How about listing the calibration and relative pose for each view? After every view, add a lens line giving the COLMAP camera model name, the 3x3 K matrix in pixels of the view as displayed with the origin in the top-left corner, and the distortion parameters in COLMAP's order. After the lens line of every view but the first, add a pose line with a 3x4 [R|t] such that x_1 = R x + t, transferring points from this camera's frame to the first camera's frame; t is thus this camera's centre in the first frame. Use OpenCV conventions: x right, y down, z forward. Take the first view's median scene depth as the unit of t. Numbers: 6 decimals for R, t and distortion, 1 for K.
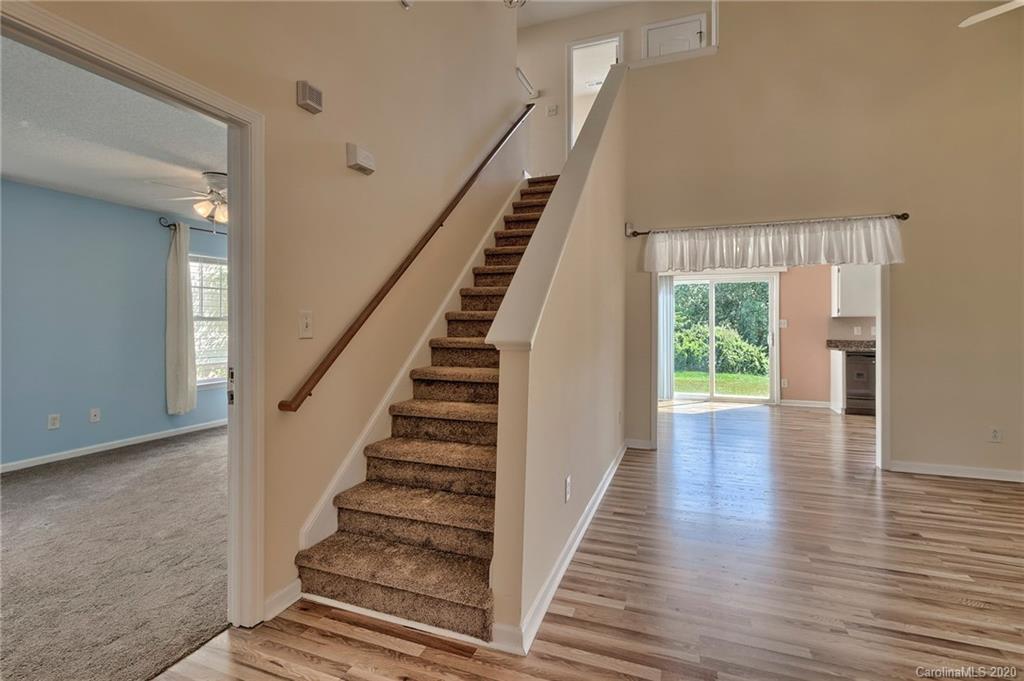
lens RADIAL K [[480.1, 0, 515.7], [0, 480.1, 324.2], [0, 0, 1]] dist [0.000984, 0.002054]
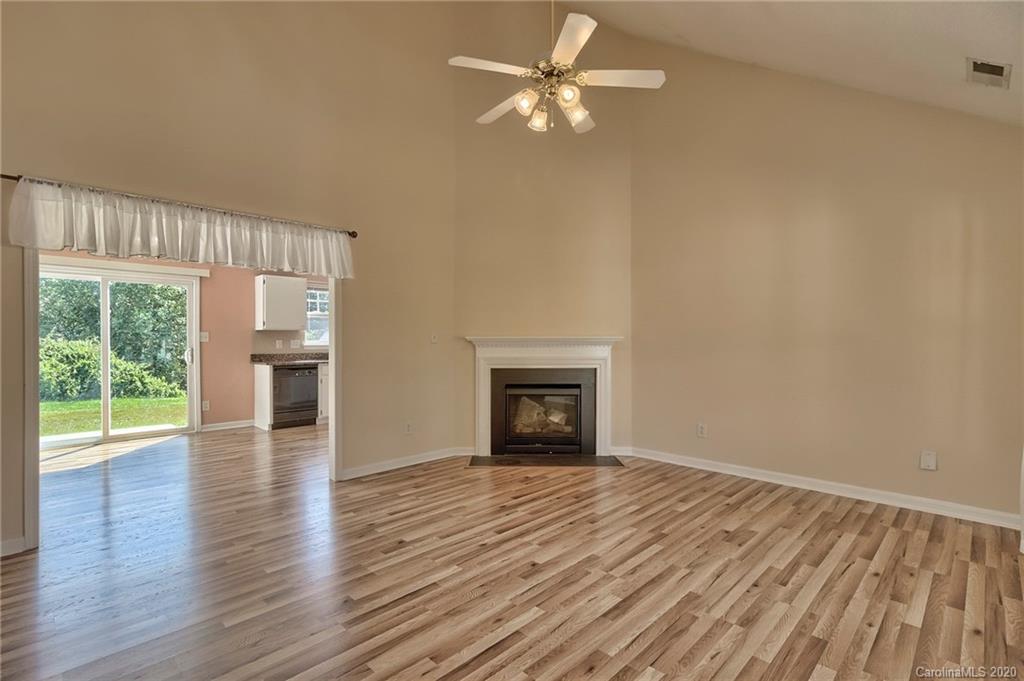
lens RADIAL K [[480.1, 0, 504.6], [0, 480.1, 339.5], [0, 0, 1]] dist [0.000984, 0.002054]
pose [[0.417391, -0.000946, 0.908727, -0.005685], [-0.001714, 0.999997, 0.001828, 0.001820], [-0.908725, -0.002321, 0.417388, 0.232914]]
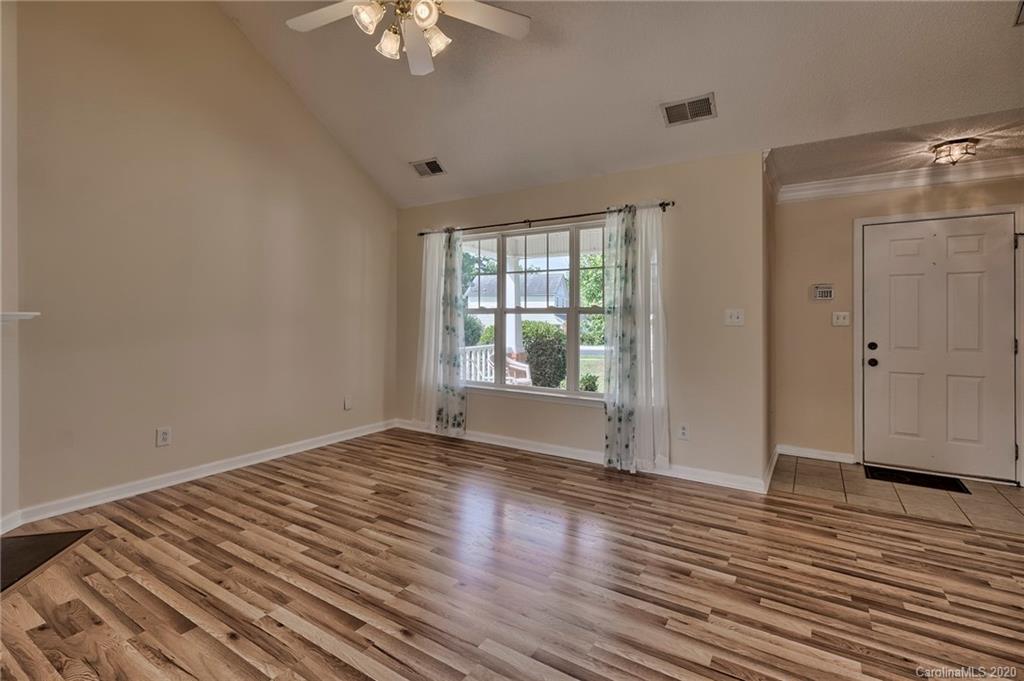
lens RADIAL K [[480.1, 0, 517.5], [0, 480.1, 315.0], [0, 0, 1]] dist [0.000984, 0.002054]
pose [[-0.974237, -0.002031, 0.225517, 0.373851], [-0.001467, 0.999995, 0.002667, -0.000494], [-0.225521, 0.002268, -0.974236, 0.906618]]
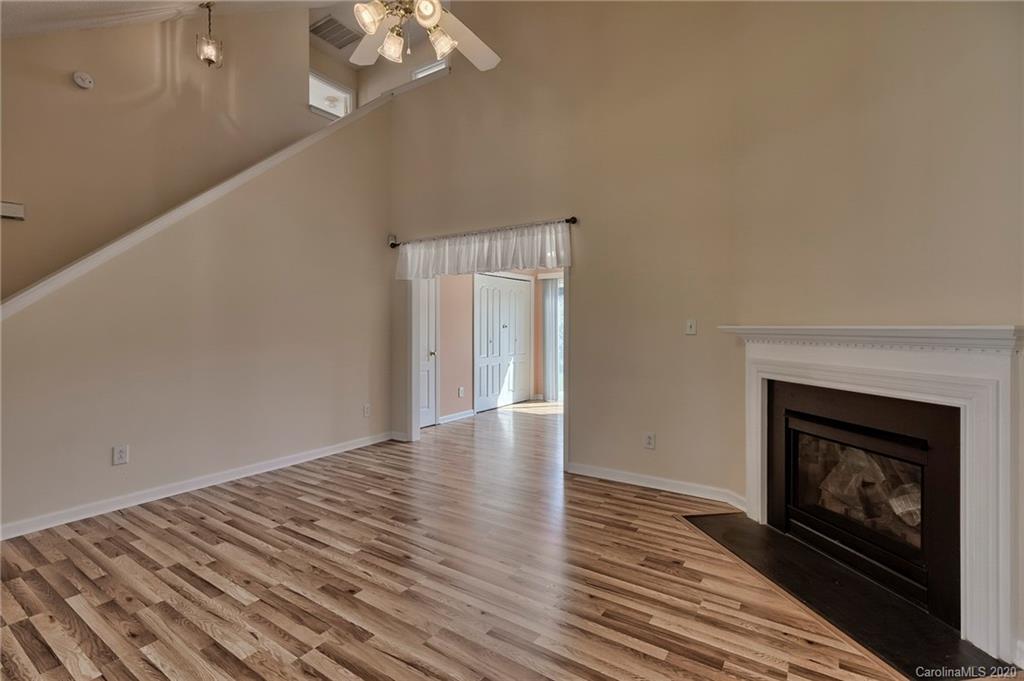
lens RADIAL K [[480.1, 0, 521.8], [0, 480.1, 333.2], [0, 0, 1]] dist [0.000984, 0.002054]
pose [[0.971740, 0.003030, -0.236035, 0.830037], [0.000364, 0.999897, 0.014333, -0.002295], [0.236055, -0.014014, 0.971639, -0.001423]]
